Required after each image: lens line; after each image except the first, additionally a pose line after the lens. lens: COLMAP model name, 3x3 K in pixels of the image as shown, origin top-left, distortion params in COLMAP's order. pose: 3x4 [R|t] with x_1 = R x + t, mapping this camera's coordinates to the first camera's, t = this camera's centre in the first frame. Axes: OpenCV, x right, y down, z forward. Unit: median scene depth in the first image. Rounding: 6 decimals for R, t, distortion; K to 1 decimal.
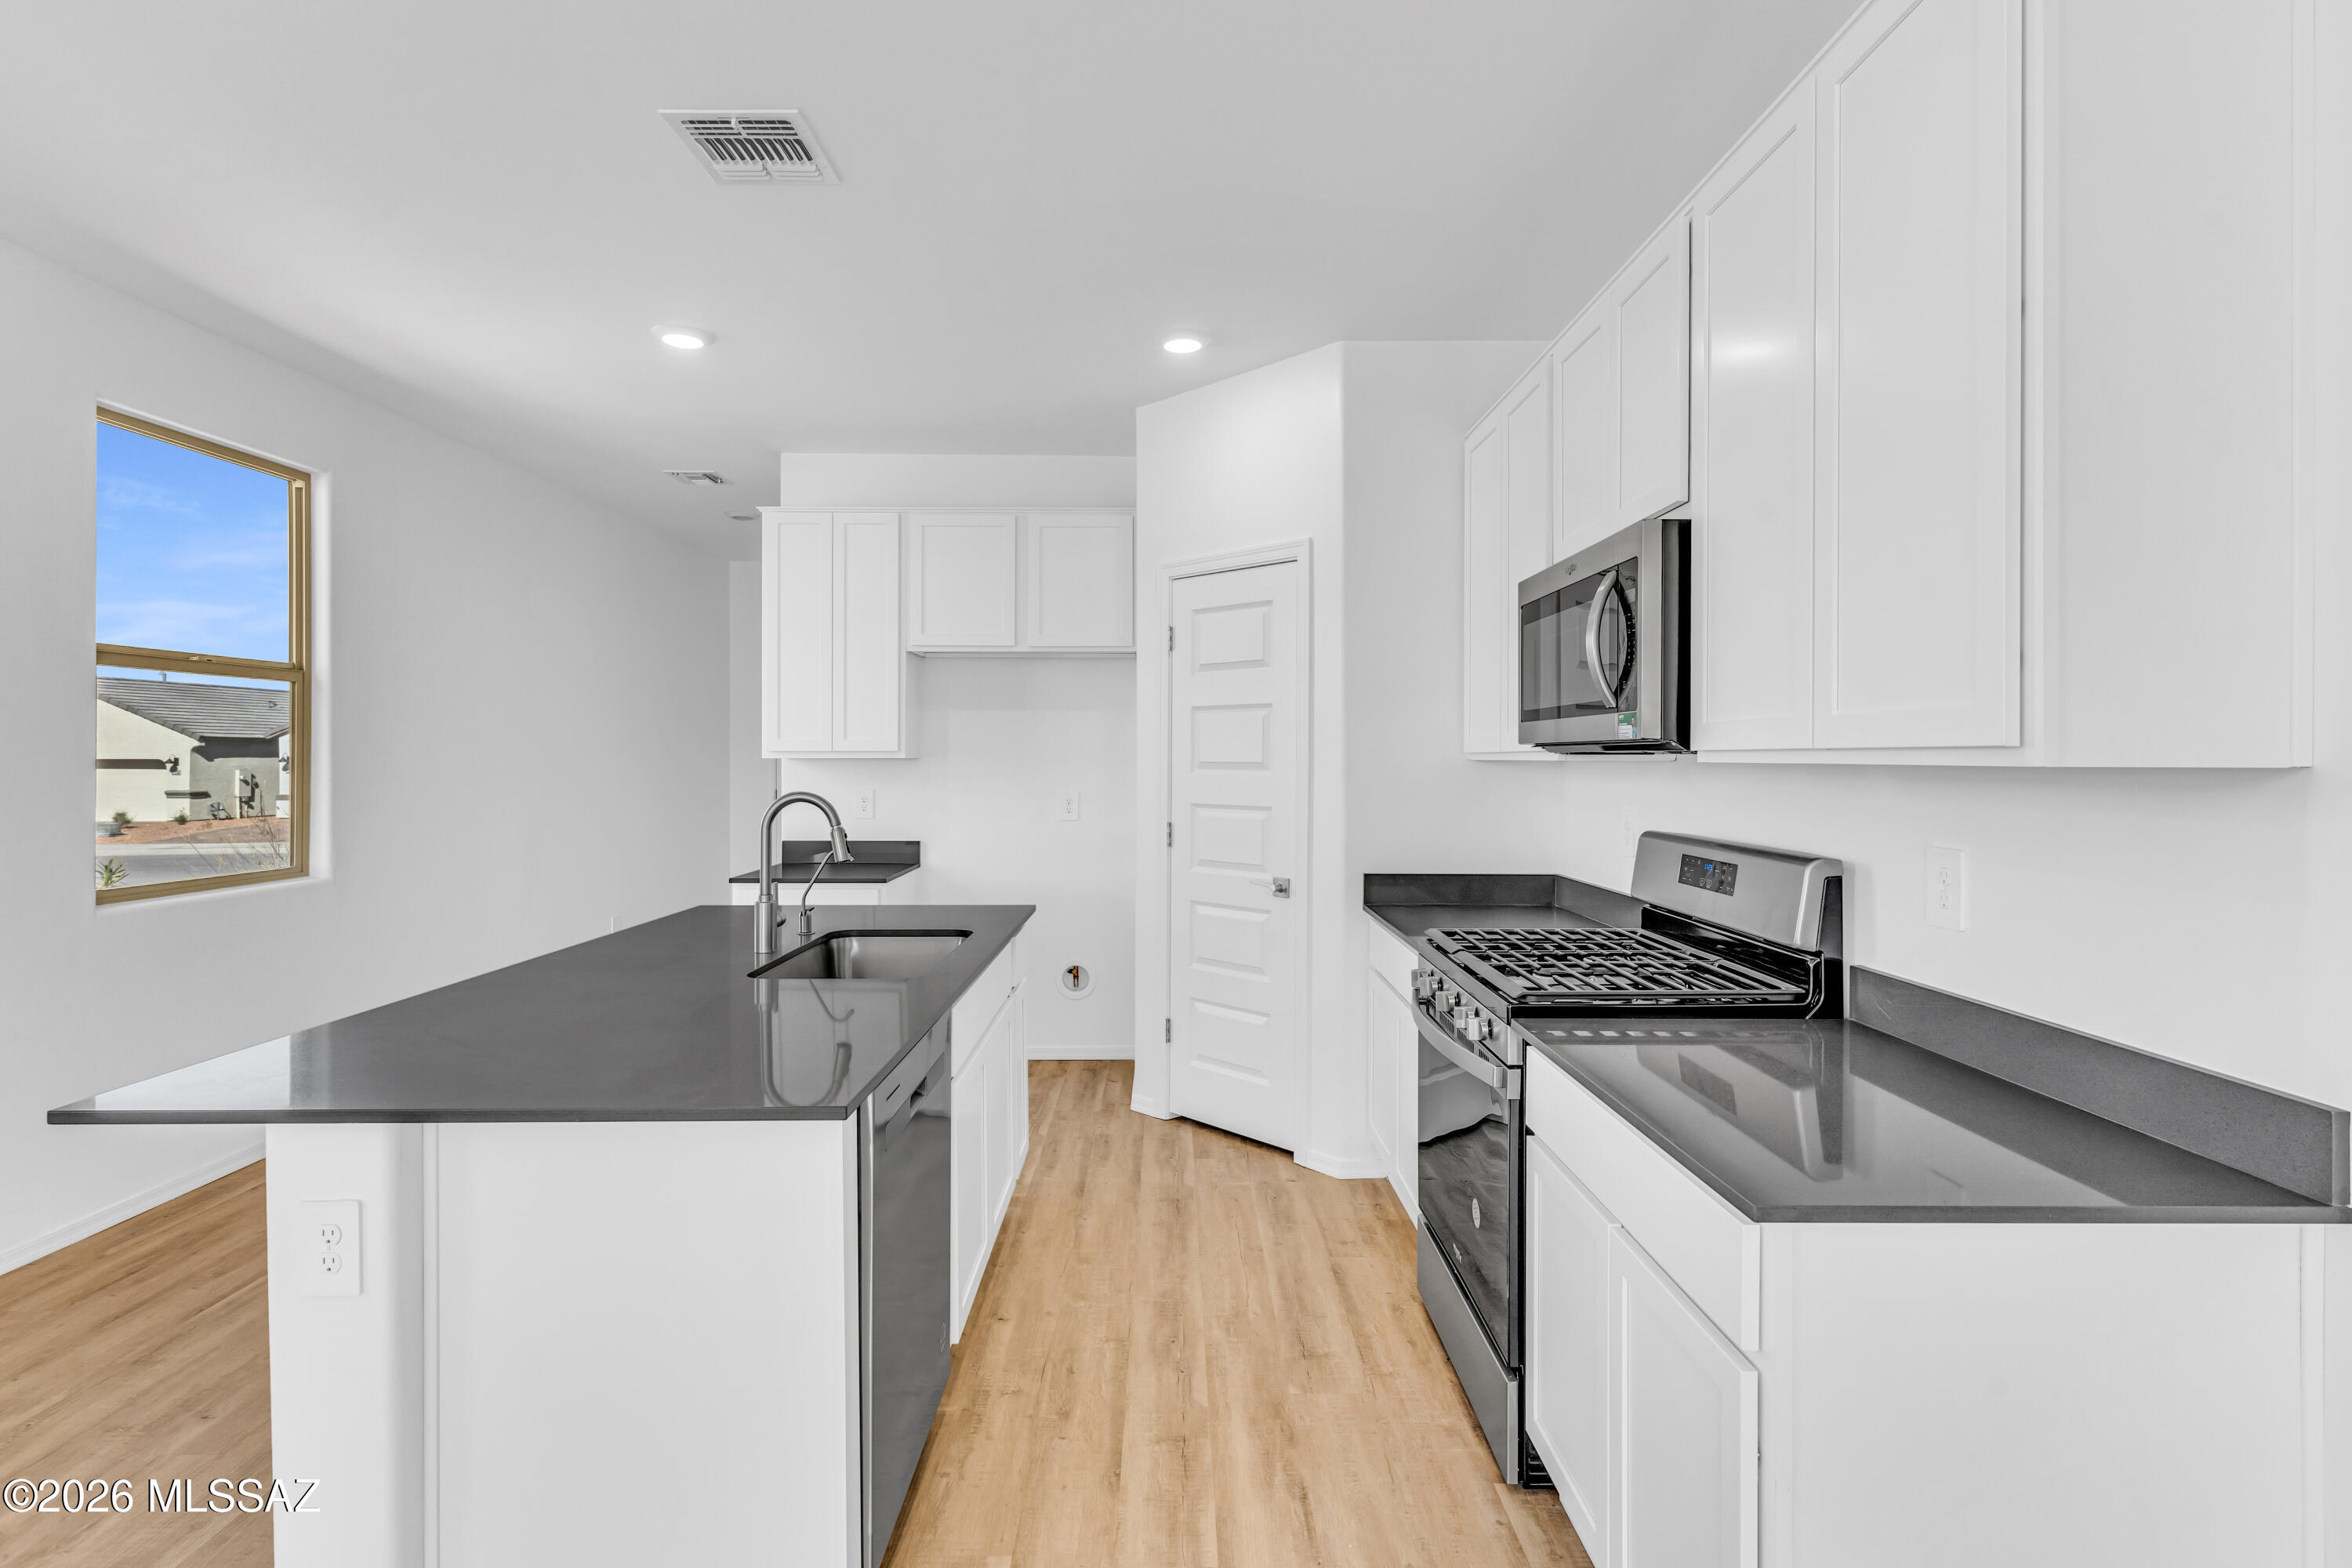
lens RADIAL K [[1133.4, 0, 1177.4], [0, 1133.4, 753.1], [0, 0, 1]] dist [0.001383, -0.000130]
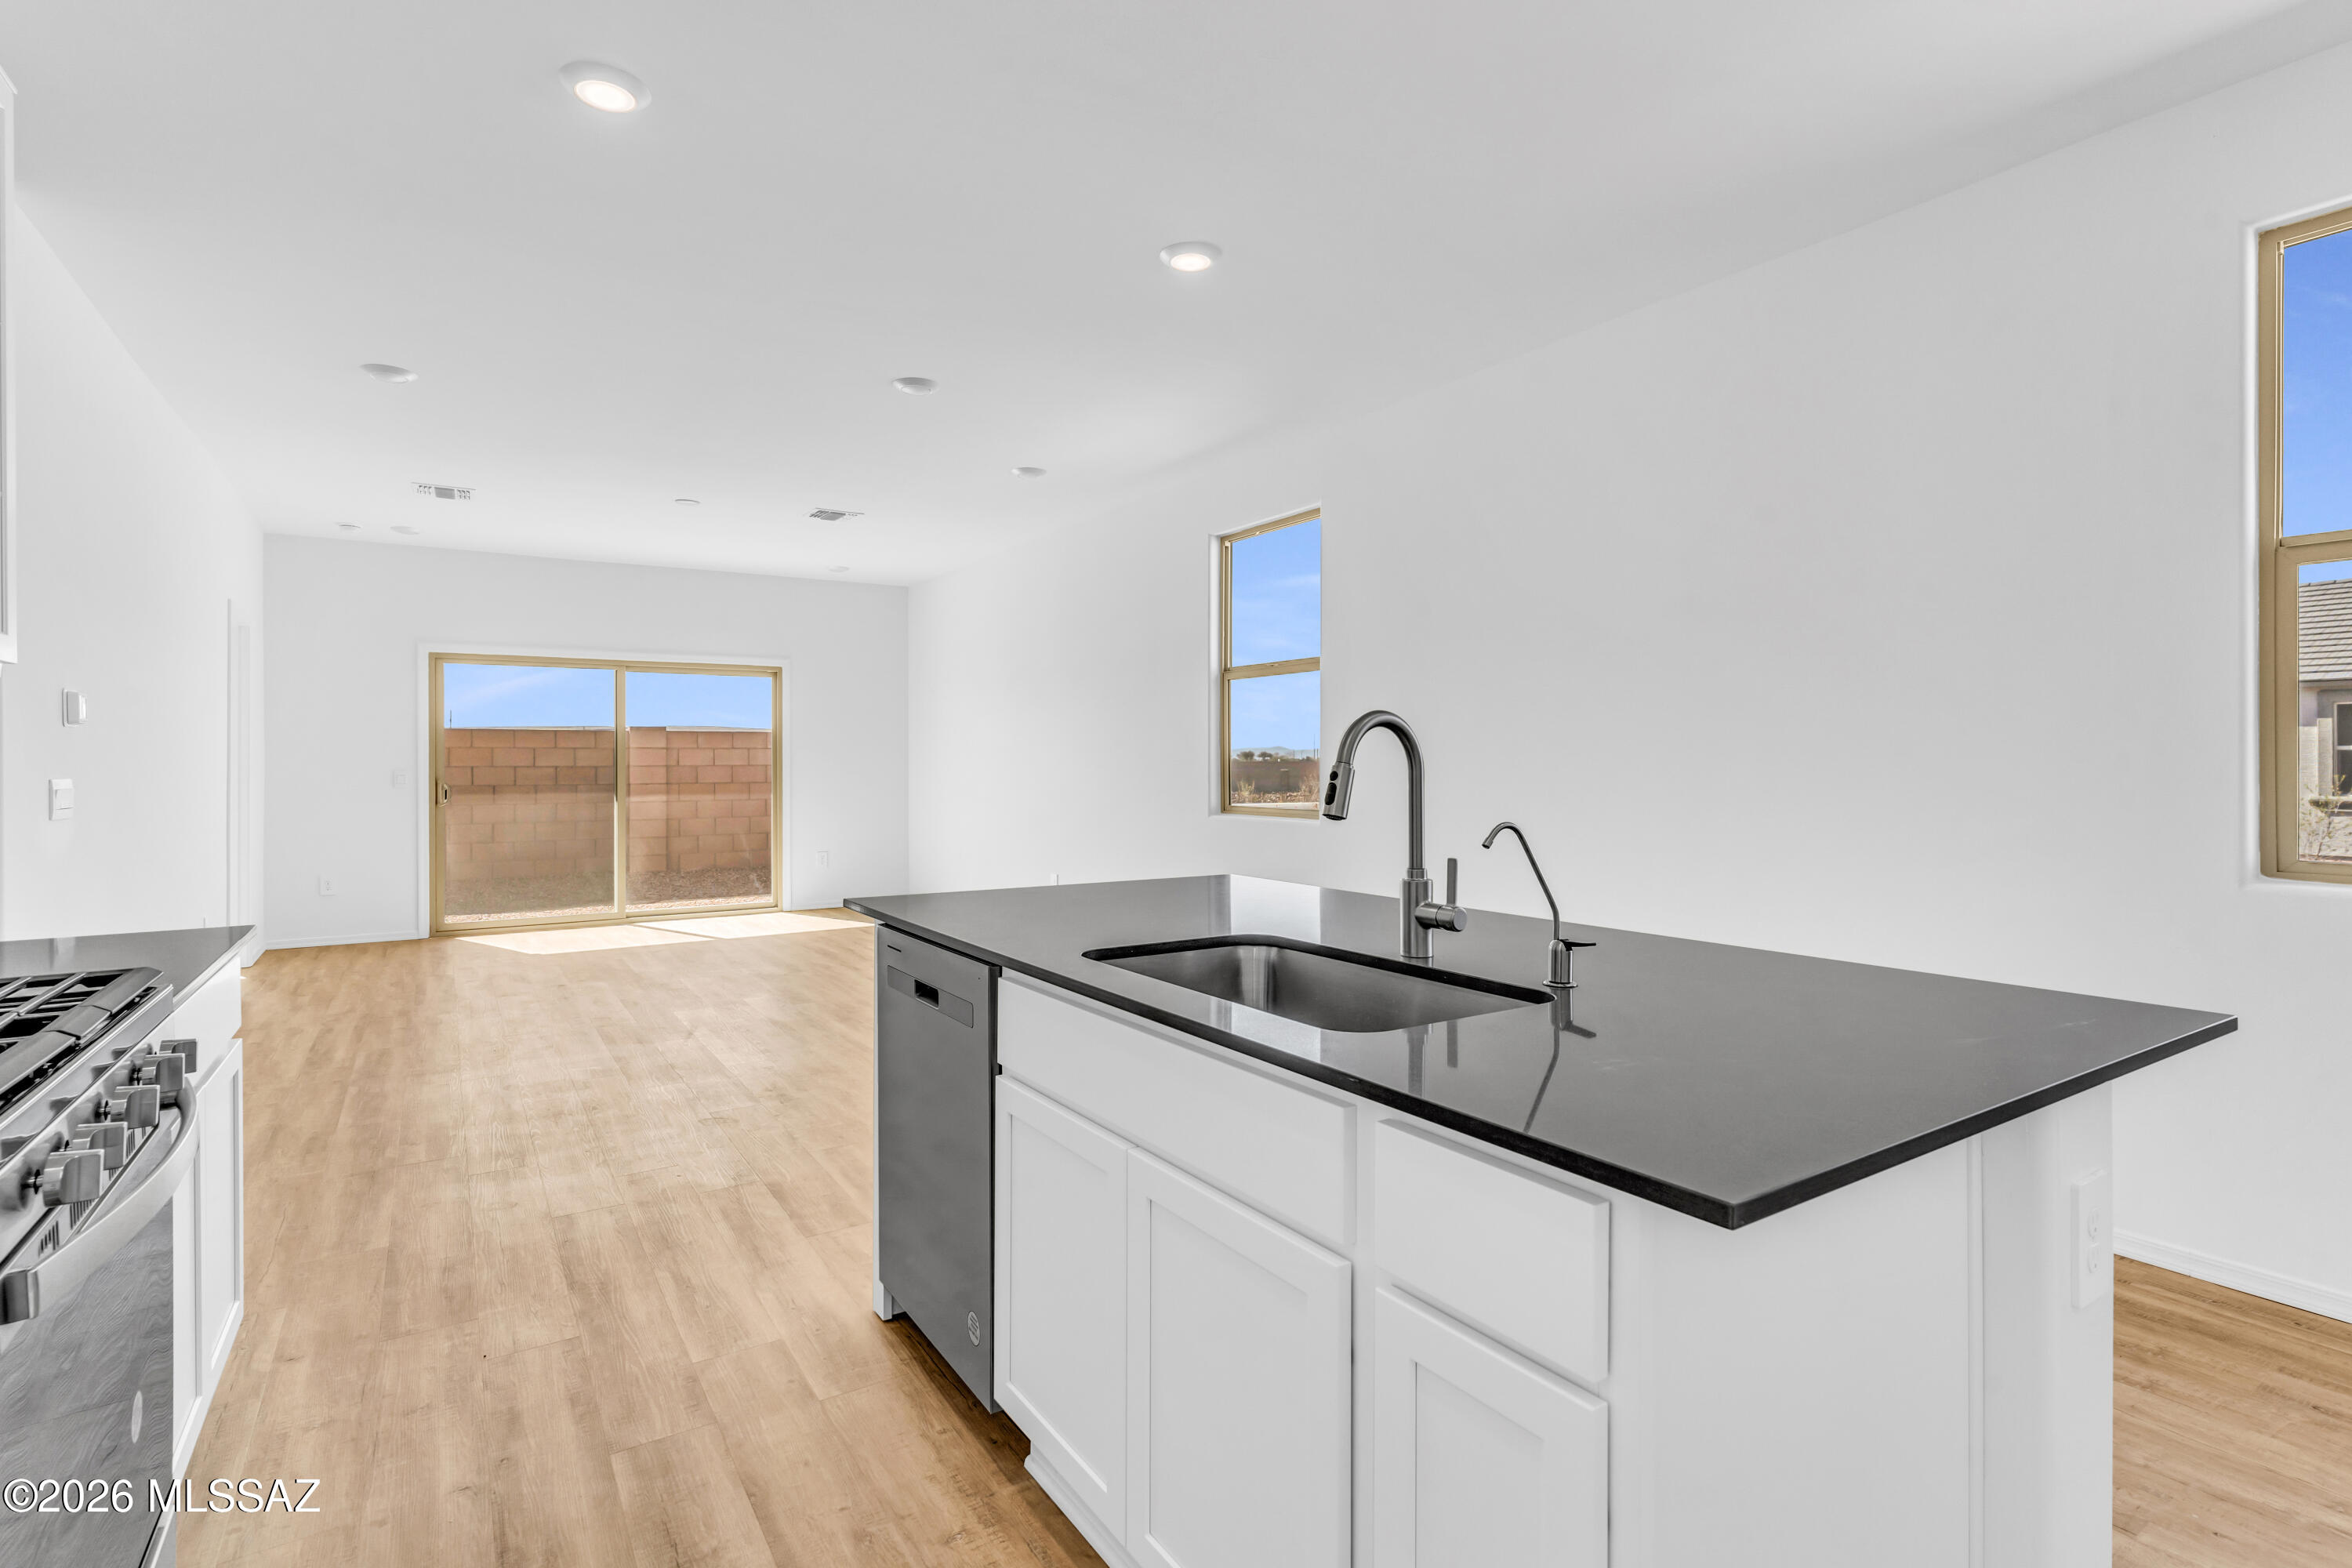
lens RADIAL K [[1127.3, 0, 1176.7], [0, 1127.3, 765.8], [0, 0, 1]] dist [0.002994, 0.000292]
pose [[-0.841074, 0.004025, -0.540905, 0.107172], [0.004102, 0.999991, 0.001062, 0.064146], [0.540904, -0.001326, -0.841083, 1.479734]]
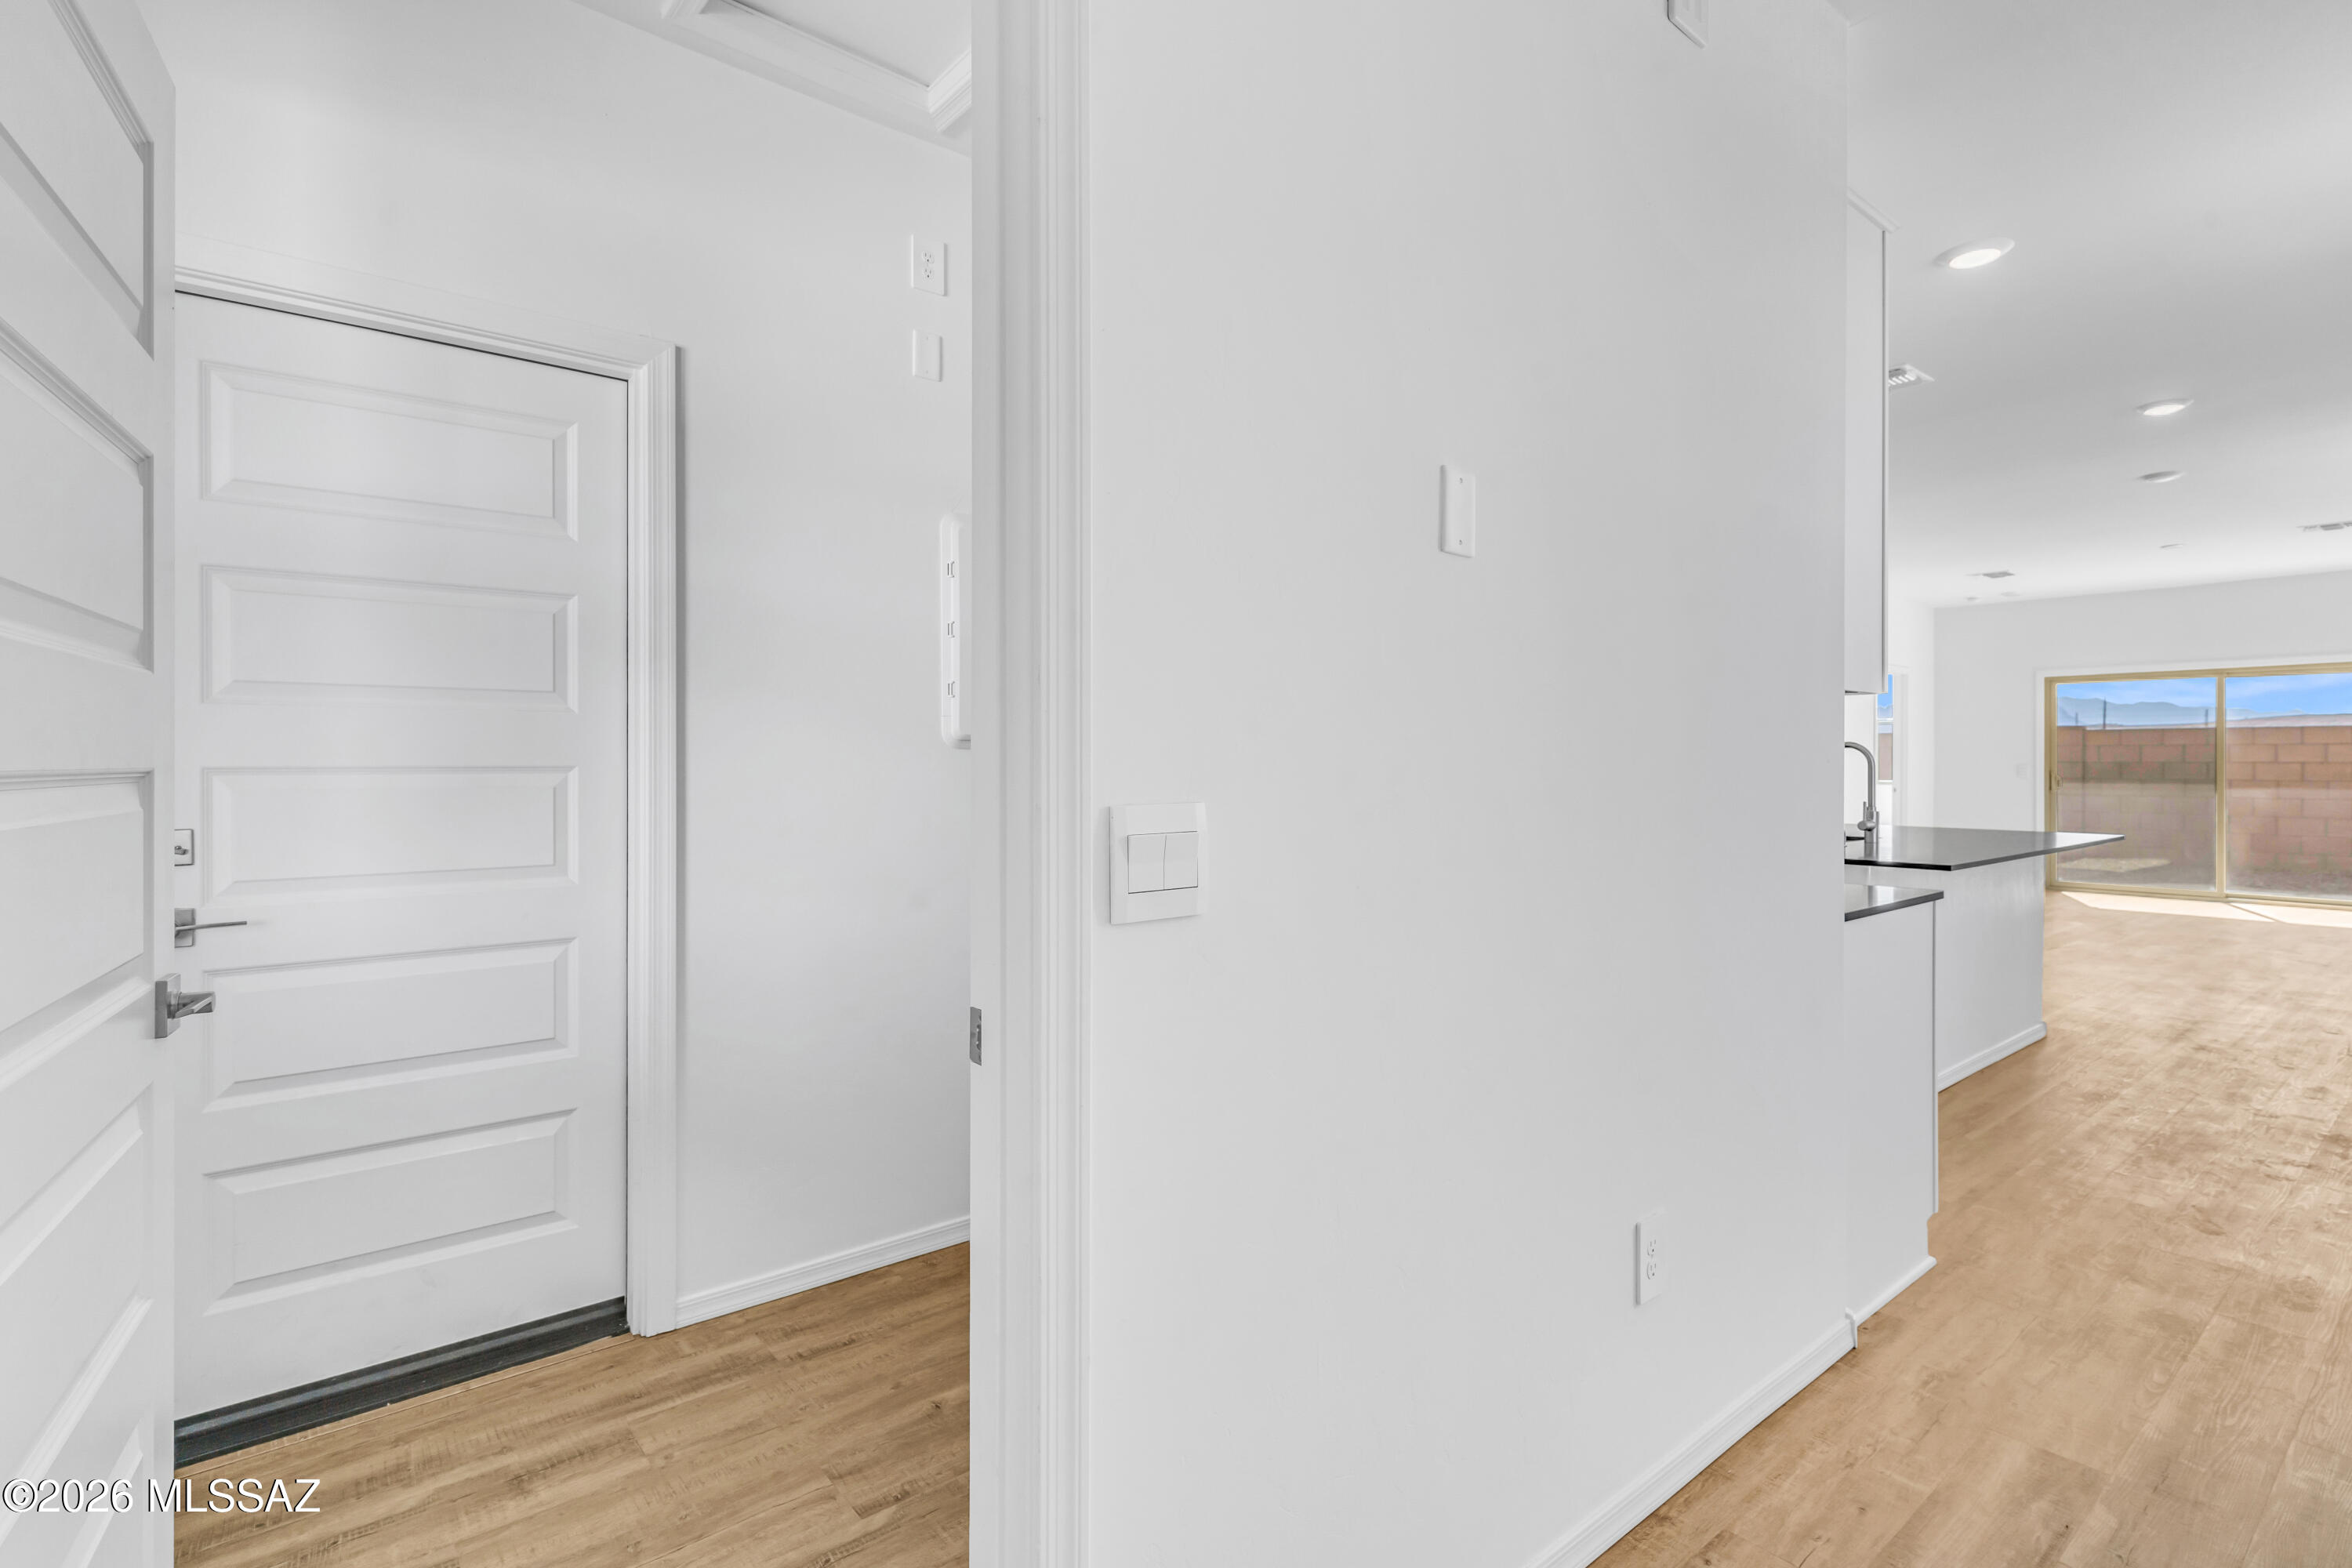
lens RADIAL K [[1127.3, 0, 1176.7], [0, 1127.3, 765.8], [0, 0, 1]] dist [0.002994, 0.000292]
pose [[-0.626068, -0.001955, 0.779766, -0.989155], [-0.000103, 0.999997, 0.002424, 0.065563], [-0.779769, 0.001437, -0.626066, 2.758847]]
